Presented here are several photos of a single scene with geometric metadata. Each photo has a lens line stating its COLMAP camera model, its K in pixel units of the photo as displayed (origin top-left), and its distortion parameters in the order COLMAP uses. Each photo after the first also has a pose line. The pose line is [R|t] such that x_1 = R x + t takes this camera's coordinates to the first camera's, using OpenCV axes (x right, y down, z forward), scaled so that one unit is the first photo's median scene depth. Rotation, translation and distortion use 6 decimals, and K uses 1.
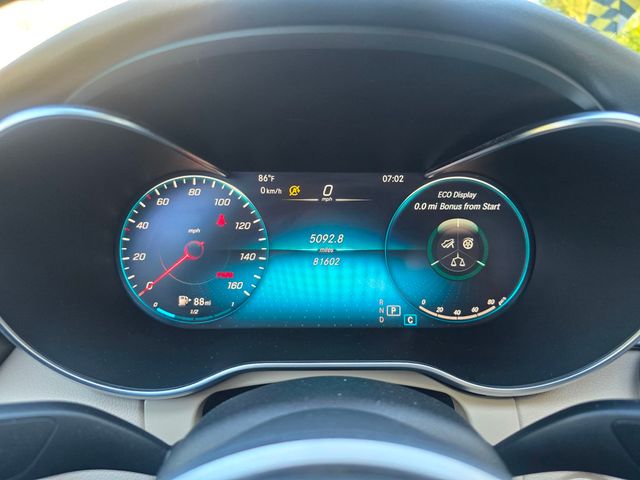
lens RADIAL K [[431.6, 0, 316.7], [0, 431.6, 241.7], [0, 0, 1]] dist [0.028171, -0.026161]
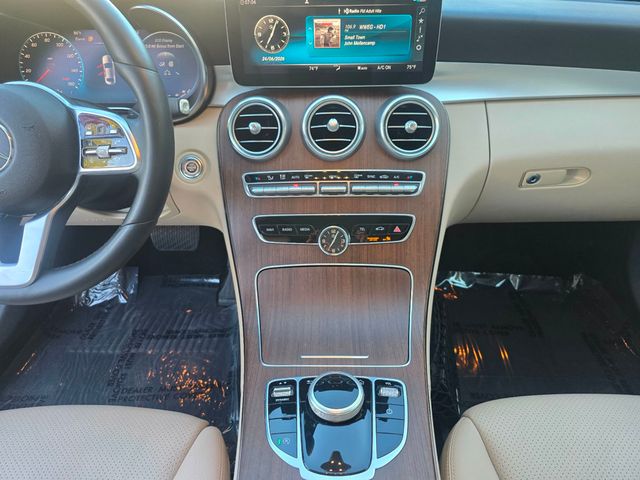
lens RADIAL K [[431.6, 0, 319.1], [0, 431.6, 239.2], [0, 0, 1]] dist [0.028171, -0.026161]
pose [[0.998625, 0.010877, -0.051273, 1.242507], [0.003097, 0.964277, 0.264879, 0.285903], [0.052322, -0.264674, 0.962918, -1.365293]]
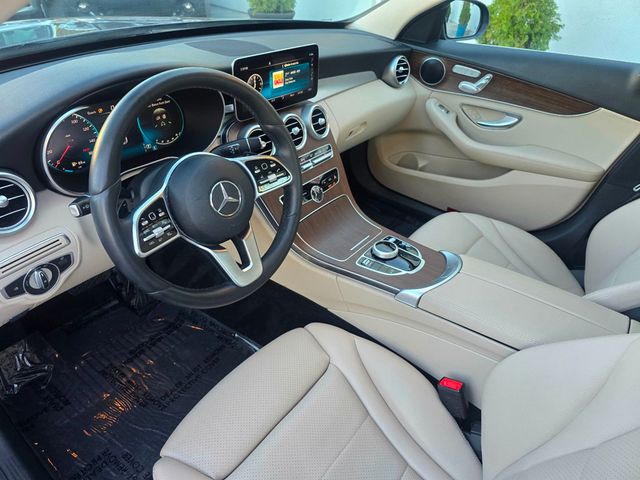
lens RADIAL K [[431.6, 0, 312.0], [0, 431.6, 236.8], [0, 0, 1]] dist [0.028171, -0.026161]
pose [[0.643707, -0.404666, 0.649529, -1.220604], [0.156652, 0.900459, 0.405750, -0.292454], [-0.749067, -0.159434, 0.643023, -1.729206]]
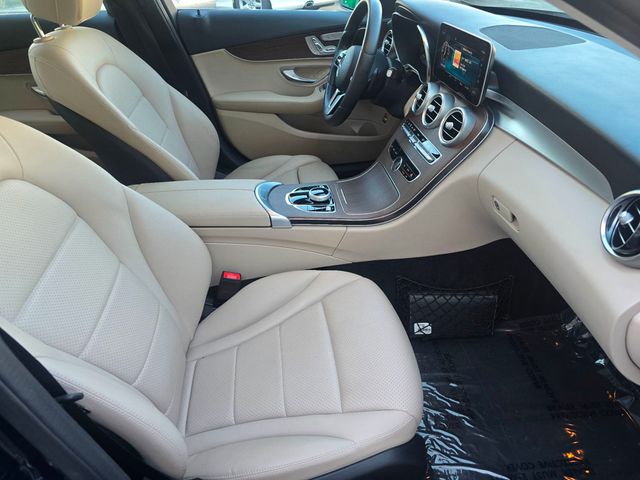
lens RADIAL K [[431.6, 0, 317.8], [0, 431.6, 246.1], [0, 0, 1]] dist [0.028171, -0.026161]
pose [[0.093496, 0.572496, -0.814559, 4.567197], [-0.241777, 0.806708, 0.539227, -0.453732], [0.965817, 0.146526, 0.213840, -0.810102]]
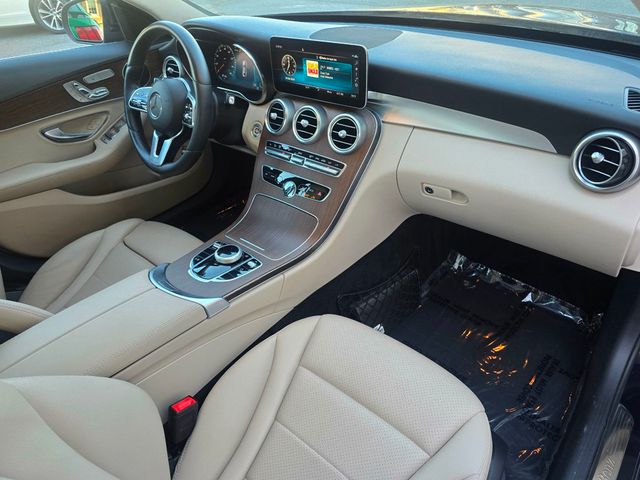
lens RADIAL K [[431.6, 0, 323.1], [0, 431.6, 239.3], [0, 0, 1]] dist [0.028171, -0.026161]
pose [[0.737296, 0.348296, -0.578865, 3.518847], [-0.117327, 0.909849, 0.398006, -0.217402], [0.665303, -0.225532, 0.711693, -1.803701]]
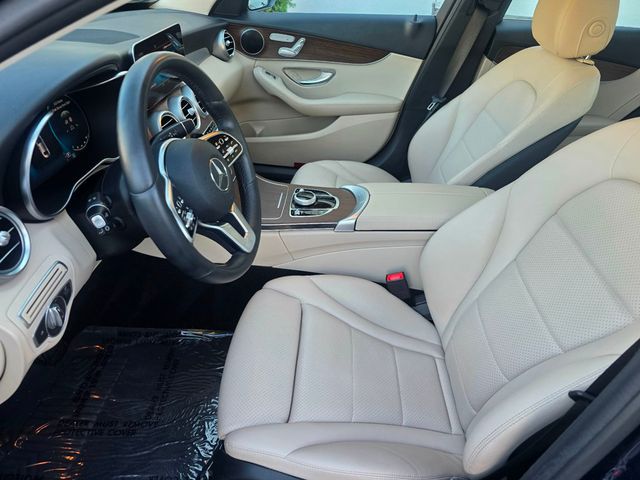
lens RADIAL K [[431.6, 0, 313.9], [0, 431.6, 244.2], [0, 0, 1]] dist [0.028171, -0.026161]
pose [[0.099546, -0.574111, 0.812704, -2.052134], [0.214584, 0.809928, 0.545866, -0.498377], [-0.971619, 0.120055, 0.203821, -0.857206]]
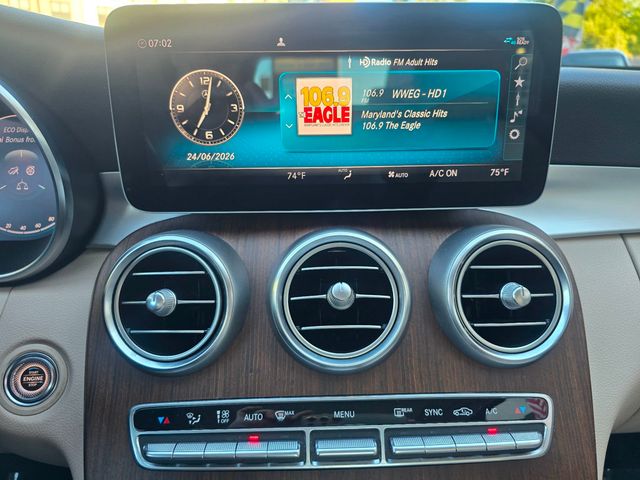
lens RADIAL K [[431.6, 0, 322.8], [0, 431.6, 239.8], [0, 0, 1]] dist [0.028171, -0.026161]
pose [[0.999887, -0.010288, -0.010916, 1.174244], [0.010539, 0.999675, 0.023216, 0.177019], [0.010674, -0.023329, 0.999671, -0.203105]]
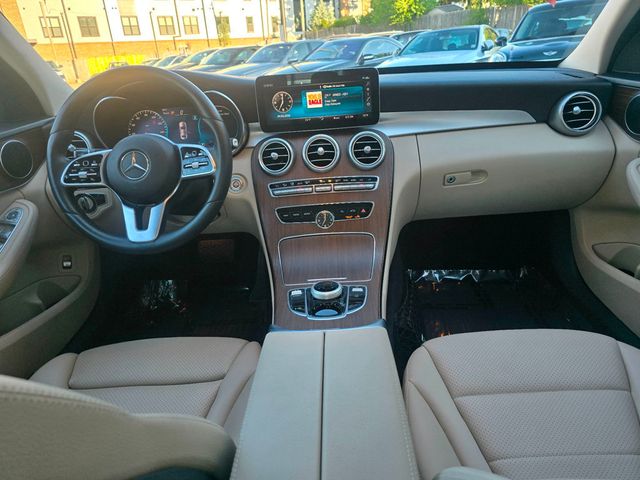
lens RADIAL K [[431.6, 0, 322.0], [0, 431.6, 250.7], [0, 0, 1]] dist [0.028171, -0.026161]
pose [[0.995729, -0.049695, -0.077809, 1.425616], [0.060141, 0.988568, 0.138262, 0.598831], [0.070049, -0.142351, 0.987335, -2.681093]]
